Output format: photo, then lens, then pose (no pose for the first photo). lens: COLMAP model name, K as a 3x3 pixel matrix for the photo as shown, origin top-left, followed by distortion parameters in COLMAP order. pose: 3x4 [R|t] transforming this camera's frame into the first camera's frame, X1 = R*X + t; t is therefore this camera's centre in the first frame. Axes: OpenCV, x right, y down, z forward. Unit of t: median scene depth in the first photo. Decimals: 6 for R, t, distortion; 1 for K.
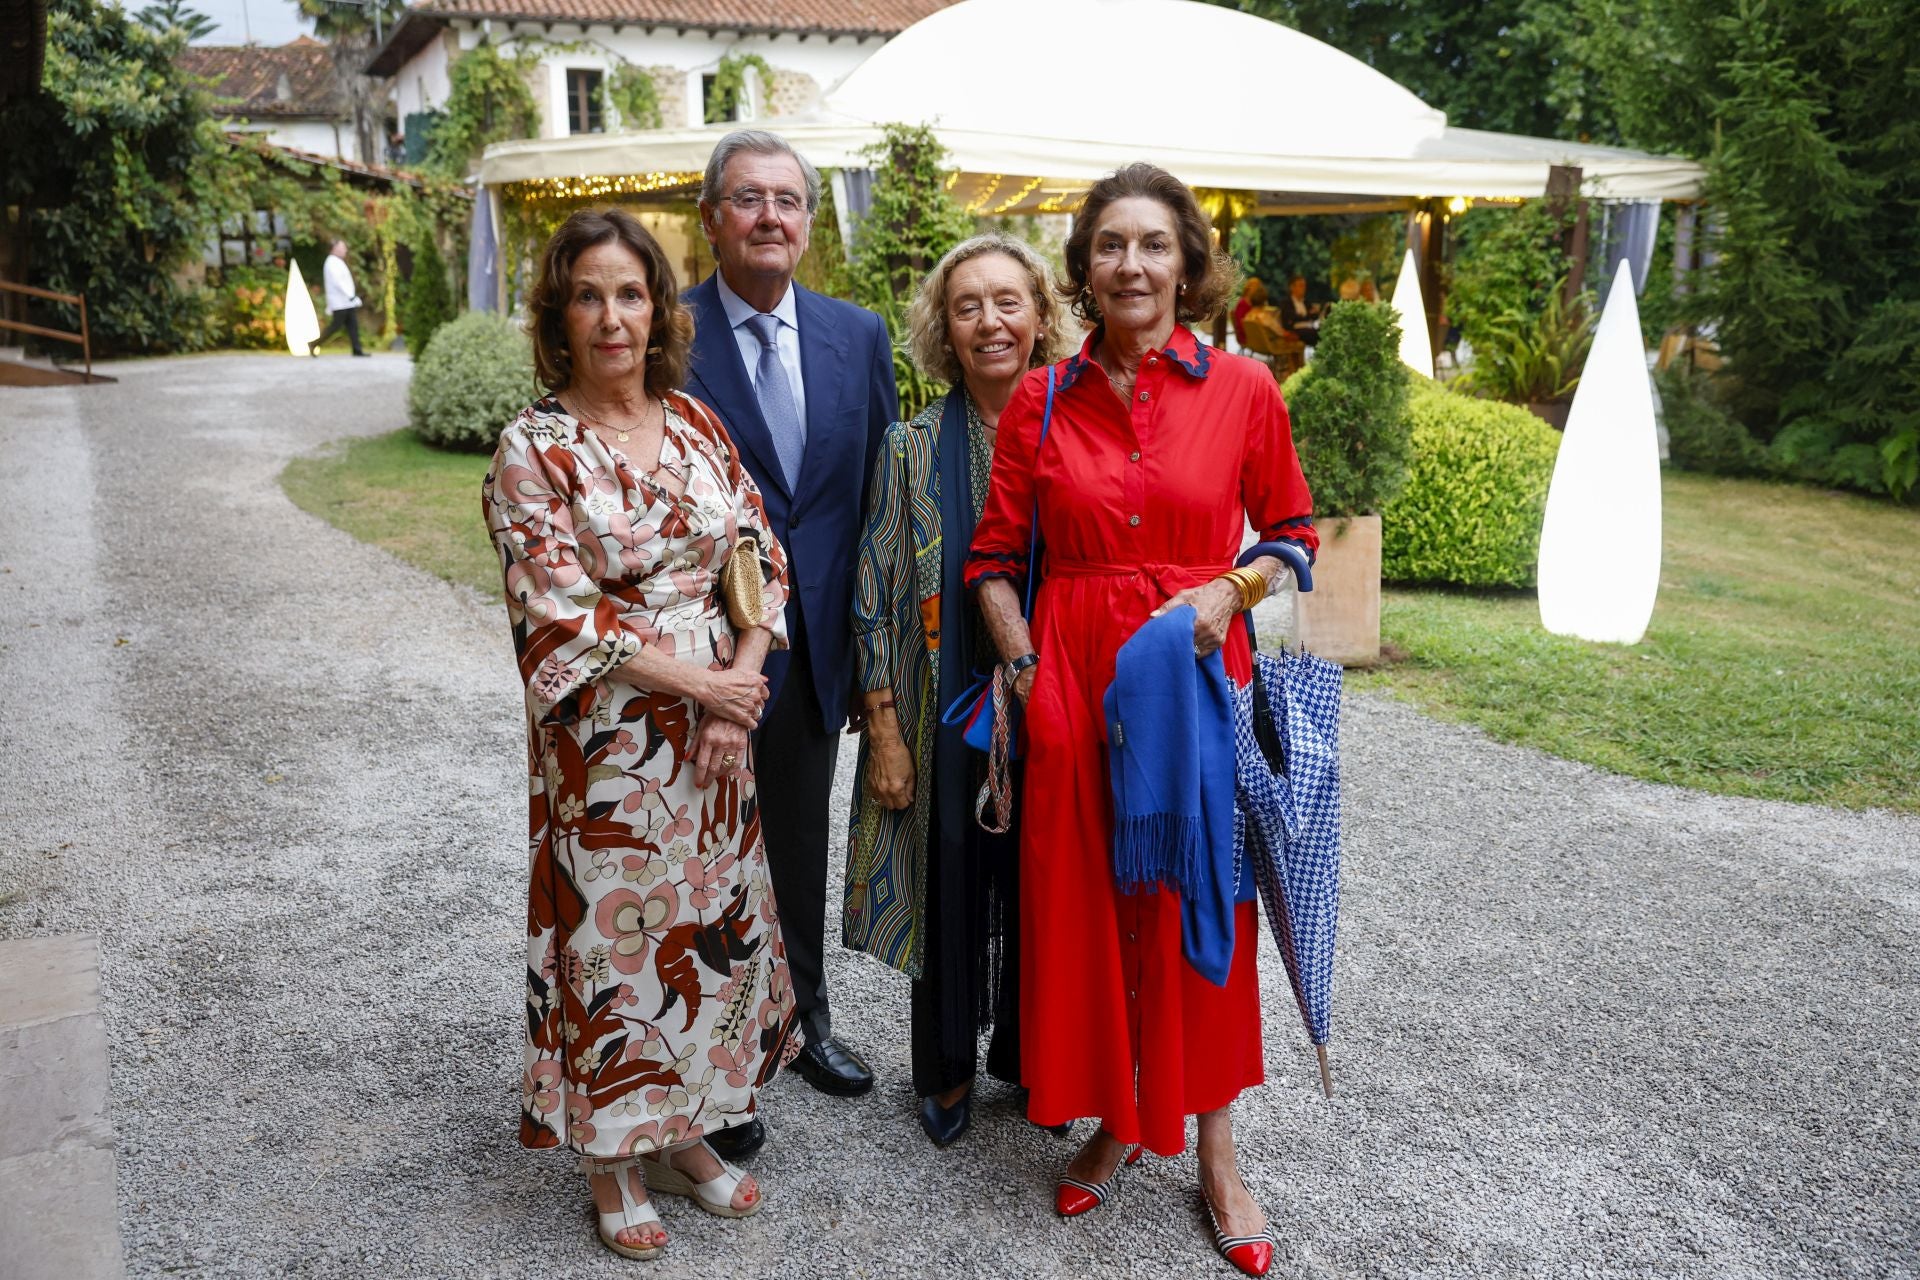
lens RADIAL K [[1660.0, 0, 960.0], [0, 1660.0, 640.0], [0, 0, 1]] dist [0.013578, -0.006036]
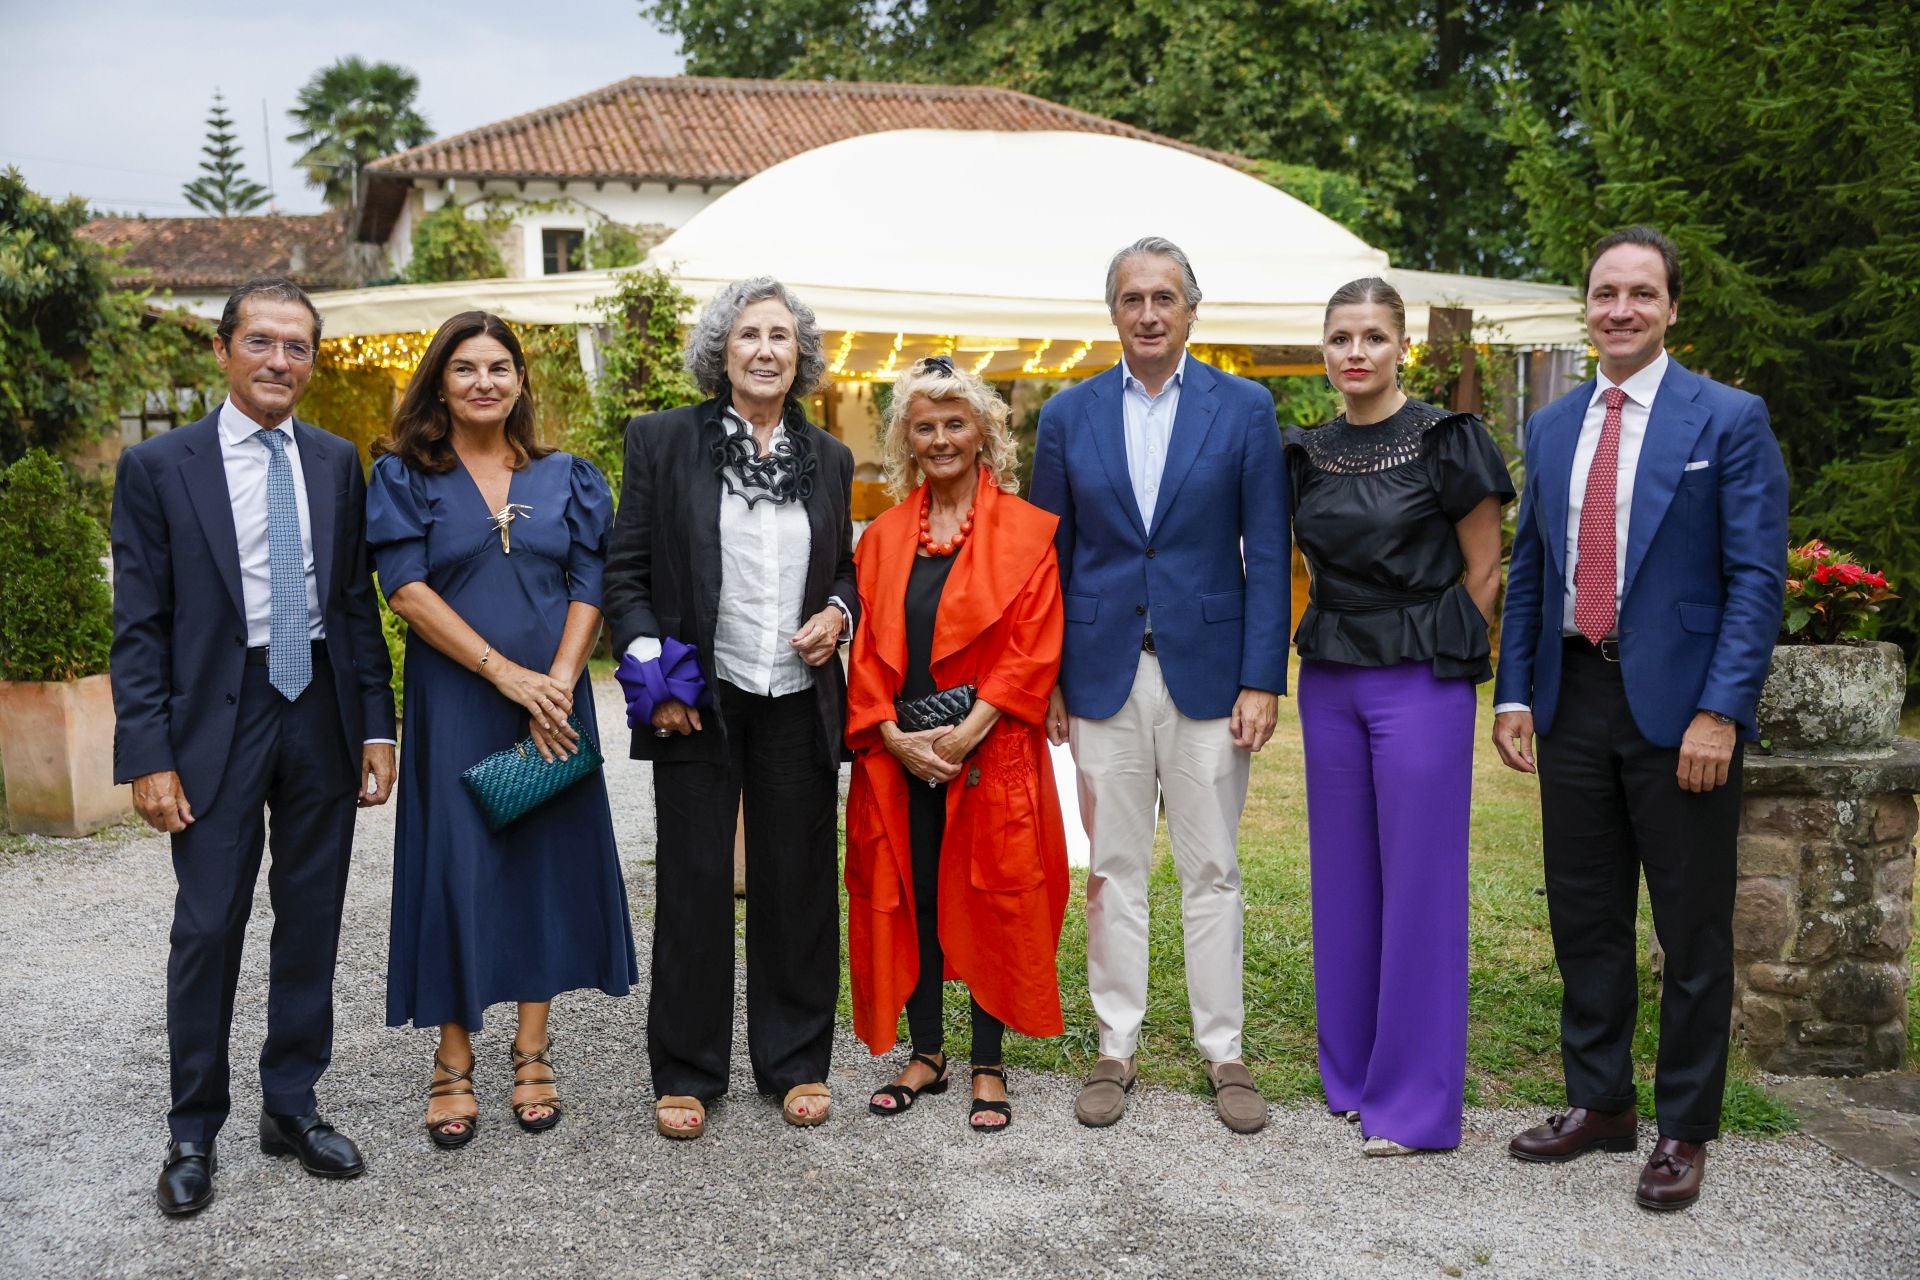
lens RADIAL K [[1938.8, 0, 960.0], [0, 1938.8, 640.0], [0, 0, 1]] dist [0.017428, -0.016625]
pose [[0.995058, -0.001568, -0.099279, 0.115119], [-0.010406, 0.992722, -0.119974, 0.001343], [0.098745, 0.120414, 0.987801, 0.013586]]
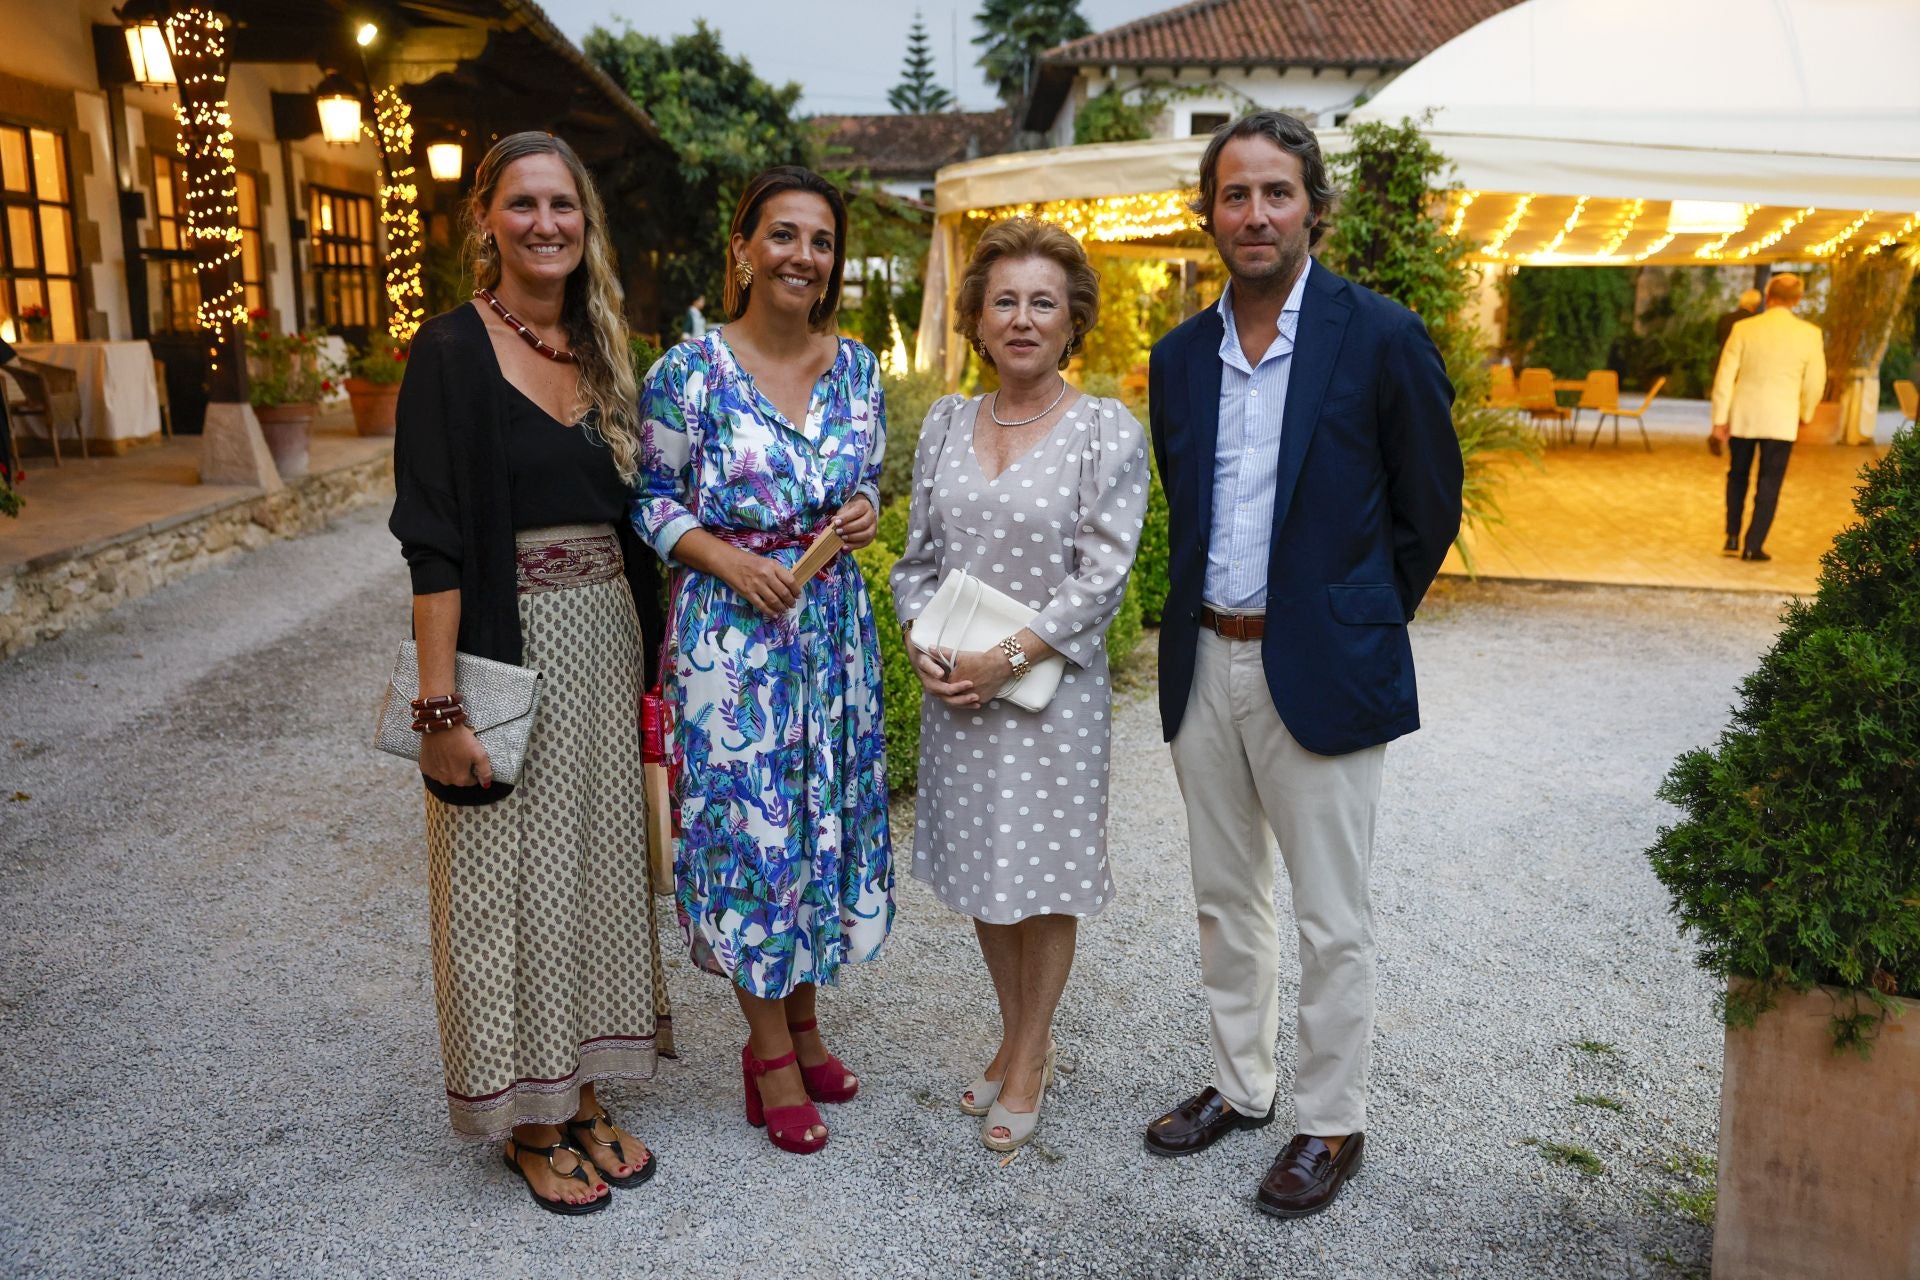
lens RADIAL K [[1563.7, 0, 960.0], [0, 1563.7, 640.0], [0, 0, 1]] dist [0.004832, -0.005164]
pose [[0.910557, 0.101796, -0.400654, 0.046138], [-0.109233, 0.994007, 0.004302, -0.034528], [0.398691, 0.039847, 0.916219, 0.152896]]
